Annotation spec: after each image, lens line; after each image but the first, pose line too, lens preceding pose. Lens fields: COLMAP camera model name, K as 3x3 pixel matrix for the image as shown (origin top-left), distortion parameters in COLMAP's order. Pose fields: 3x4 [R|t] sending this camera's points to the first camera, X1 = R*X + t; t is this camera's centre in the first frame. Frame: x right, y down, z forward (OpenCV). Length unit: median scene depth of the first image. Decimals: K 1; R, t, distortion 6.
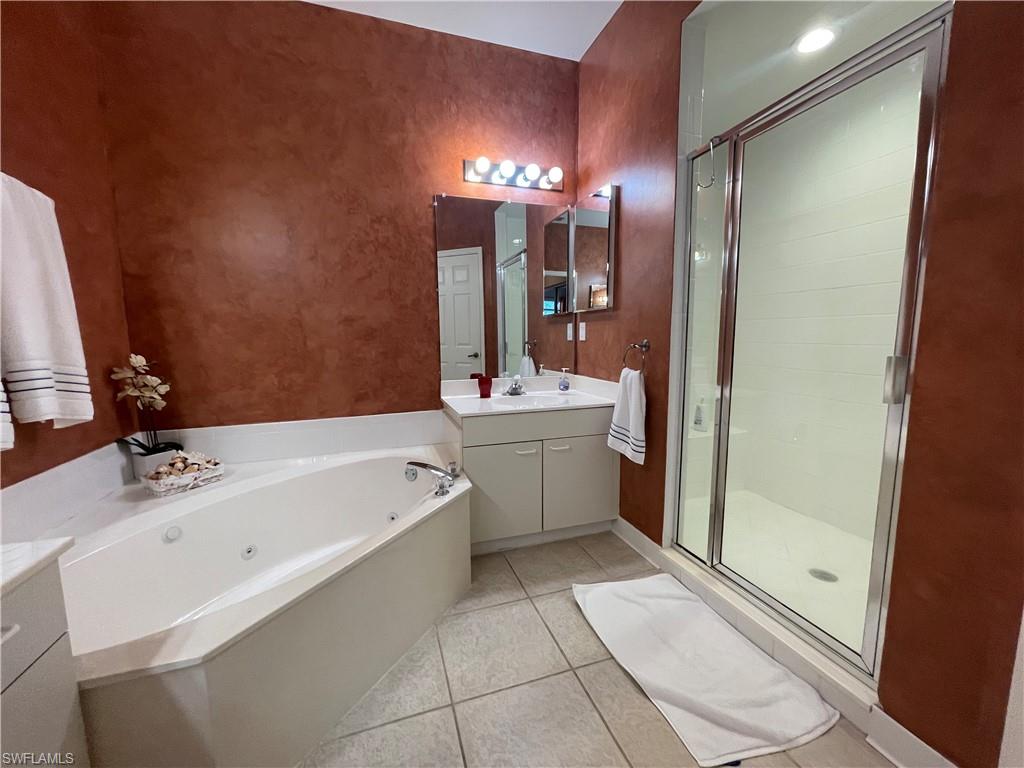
lens RADIAL K [[414.2, 0, 507.9], [0, 414.2, 386.5], [0, 0, 1]] dist [-0.003698, 0.000038]
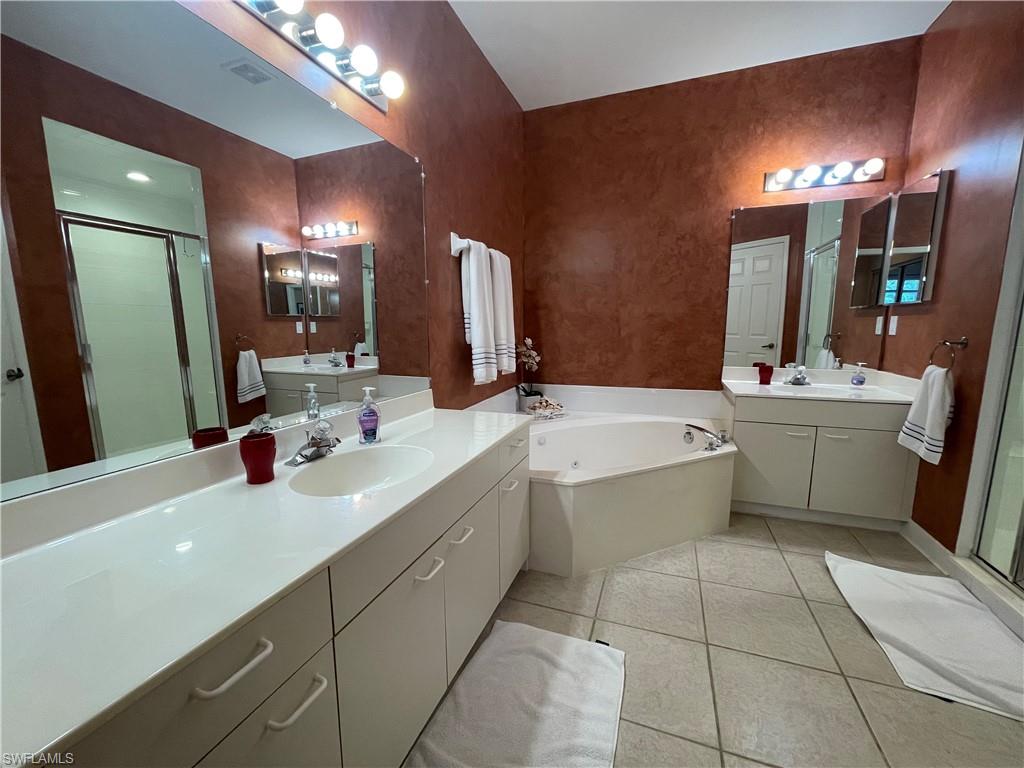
lens RADIAL K [[414.2, 0, 507.9], [0, 414.2, 386.5], [0, 0, 1]] dist [-0.003698, 0.000038]
pose [[0.782388, 0.098806, -0.614904, 0.100149], [-0.078768, 0.995105, 0.059677, 0.023607], [0.617790, 0.001744, 0.786341, -0.345067]]
